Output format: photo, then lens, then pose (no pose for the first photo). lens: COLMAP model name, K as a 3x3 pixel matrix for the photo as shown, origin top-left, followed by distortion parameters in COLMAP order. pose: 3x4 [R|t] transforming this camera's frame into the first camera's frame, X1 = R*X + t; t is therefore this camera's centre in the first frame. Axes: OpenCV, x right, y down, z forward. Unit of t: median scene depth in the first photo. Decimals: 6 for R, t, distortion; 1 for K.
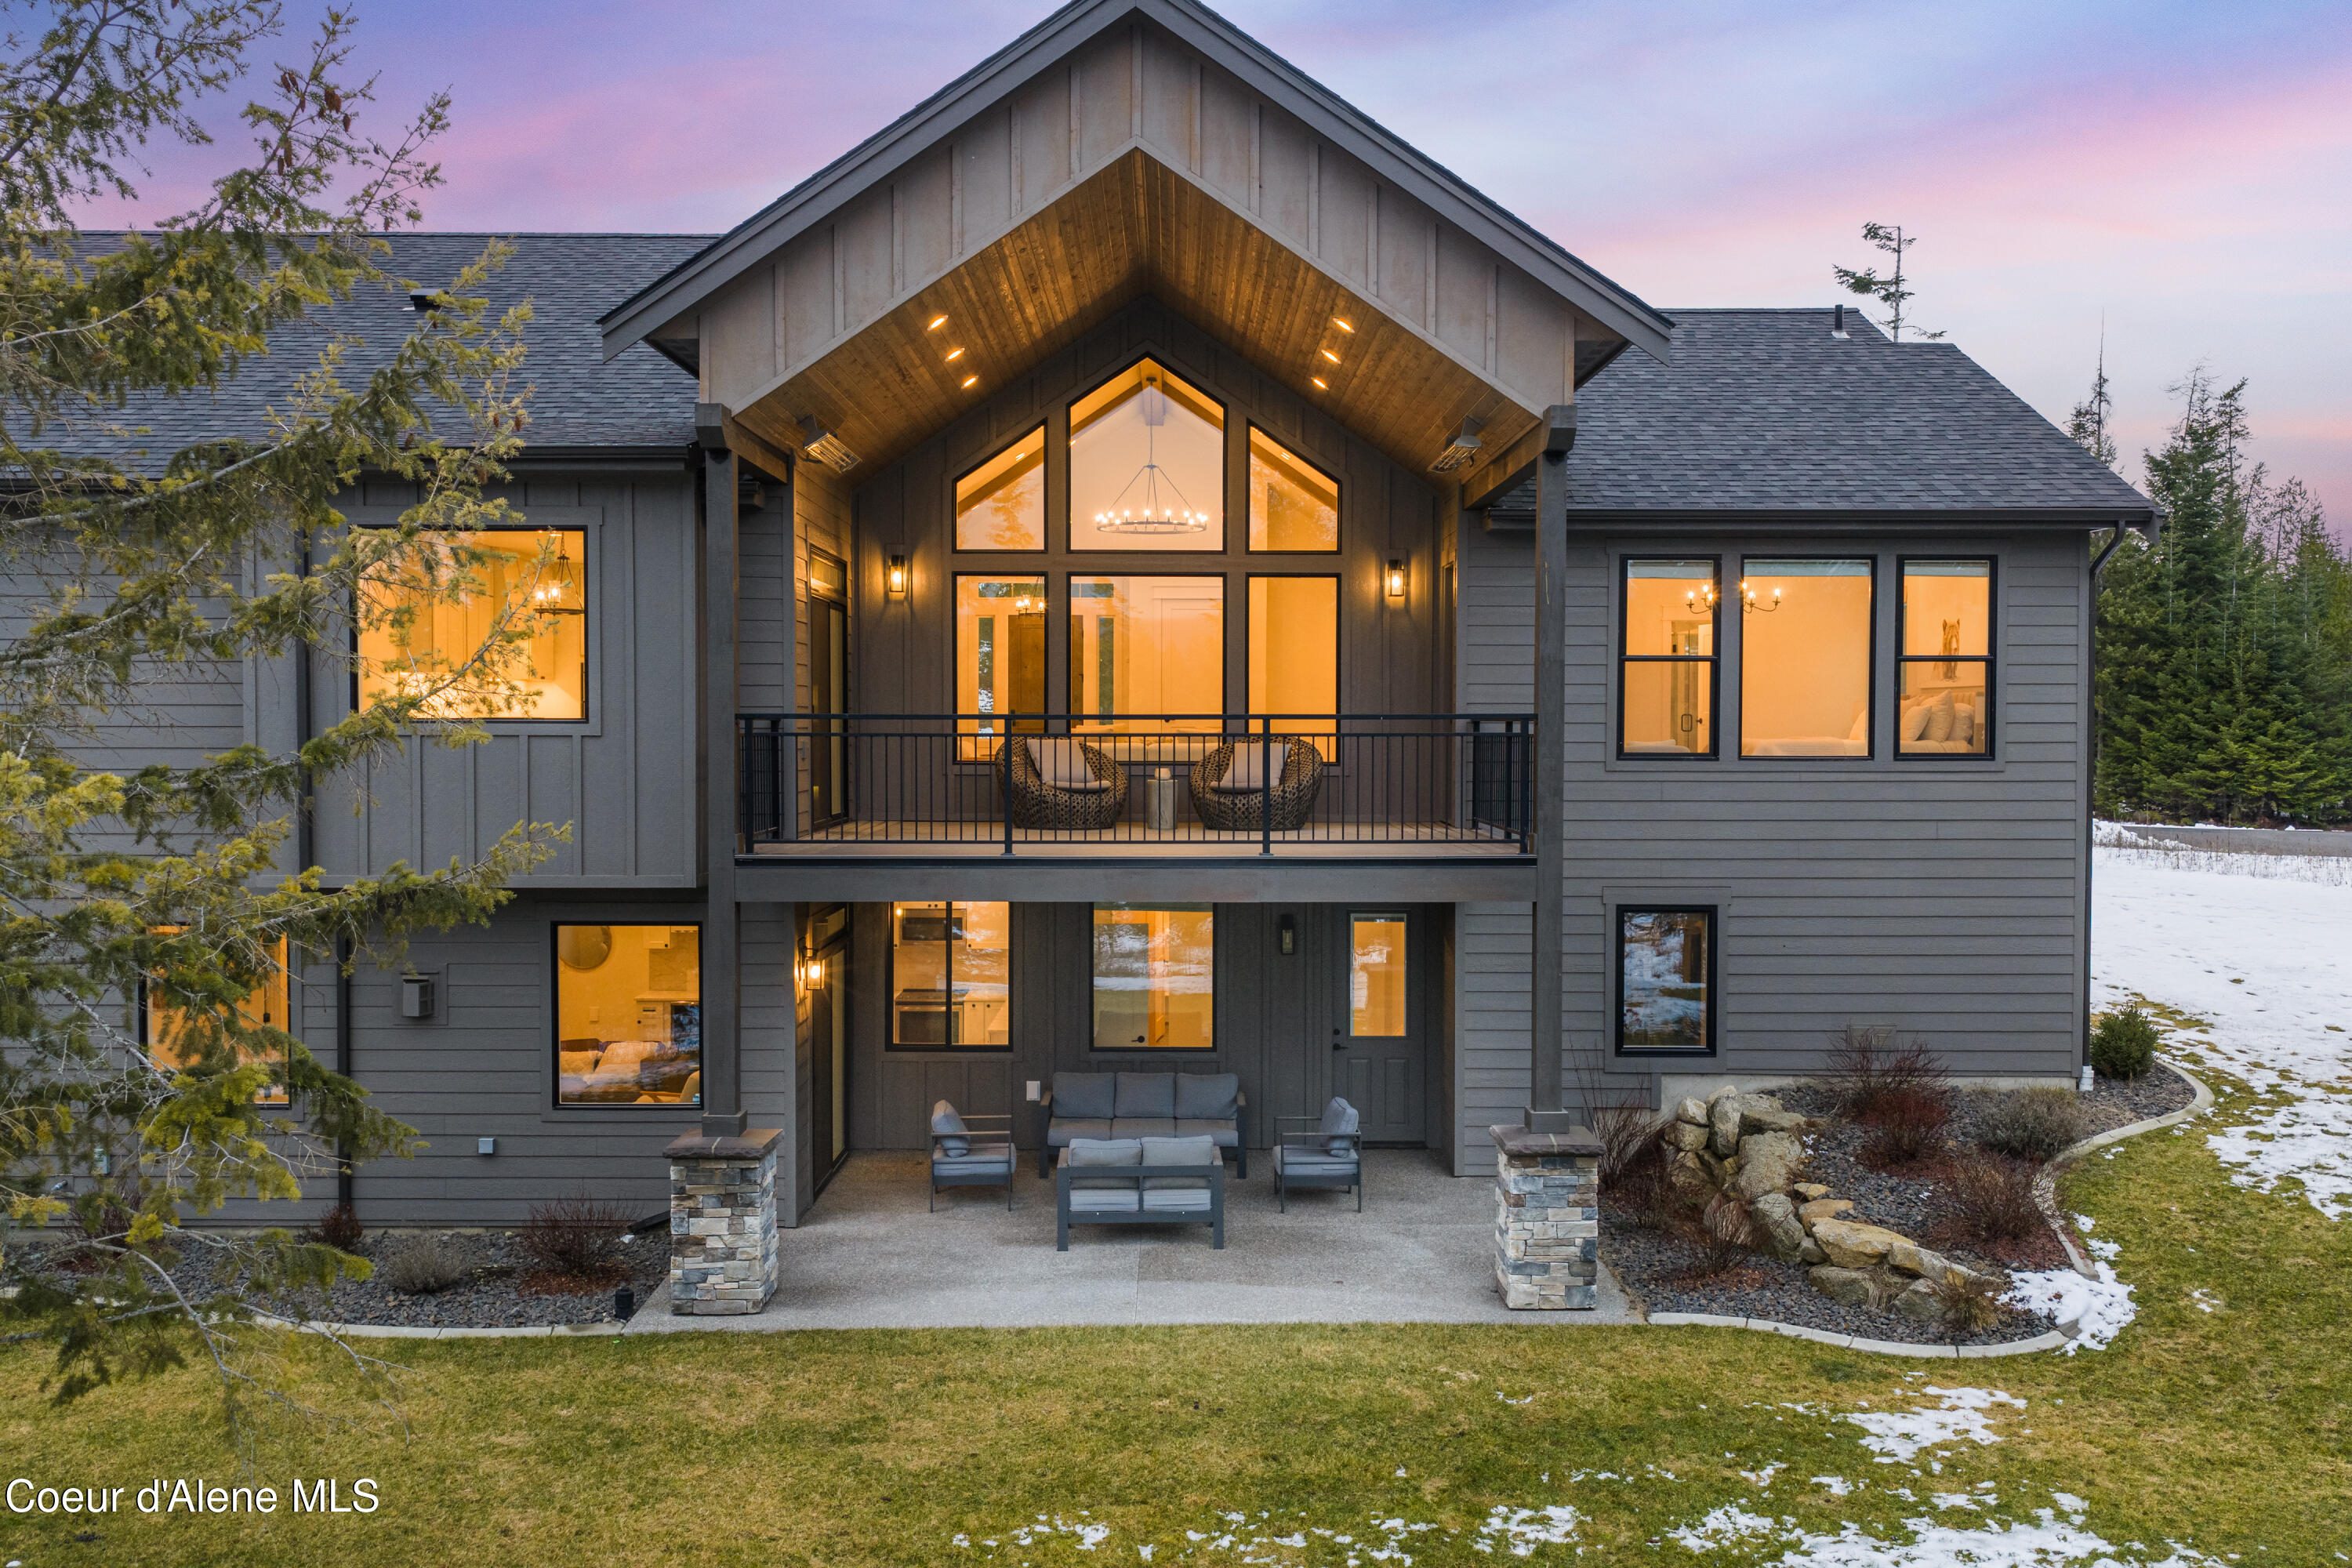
lens RADIAL K [[1953.6, 0, 1176.0], [0, 1953.6, 784.0], [0, 0, 1]] dist [0.001083, -0.011850]
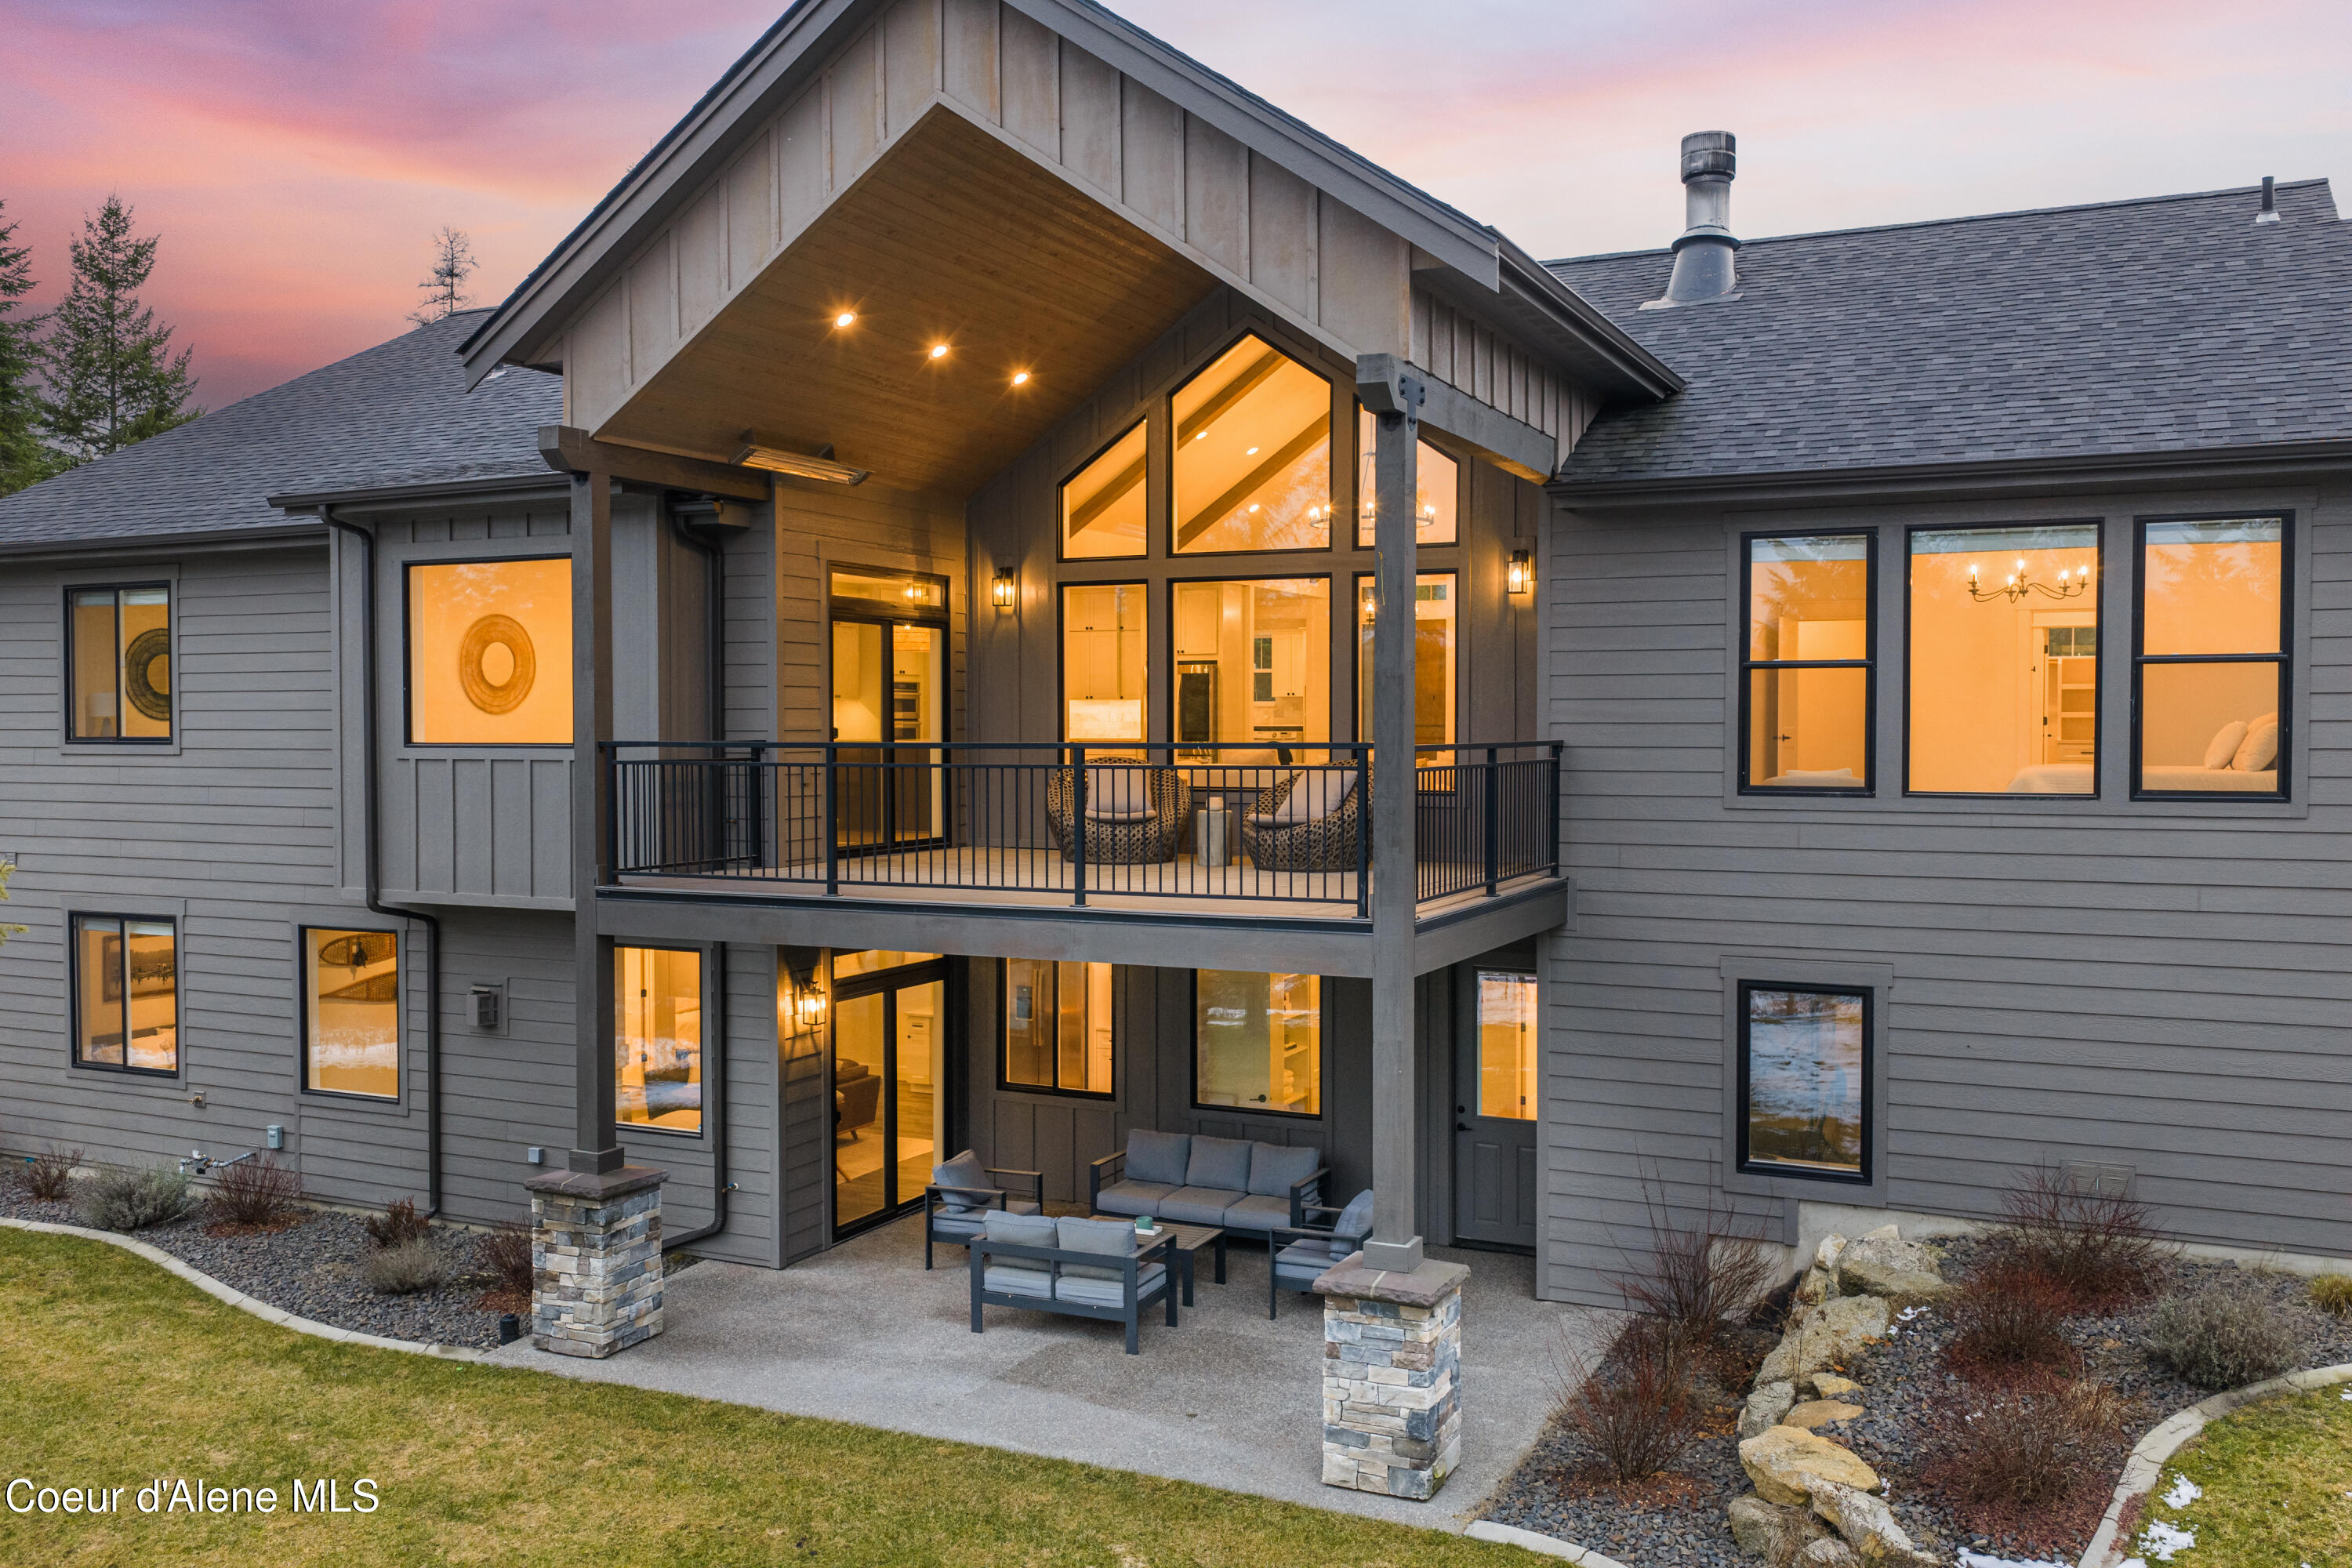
lens RADIAL K [[1953.6, 0, 1176.0], [0, 1953.6, 784.0], [0, 0, 1]] dist [0.001083, -0.011850]
pose [[0.900822, 0.010888, -0.434053, 0.382931], [-0.011137, 0.999936, 0.001968, -0.016514], [0.434046, 0.003061, 0.900885, 0.206161]]
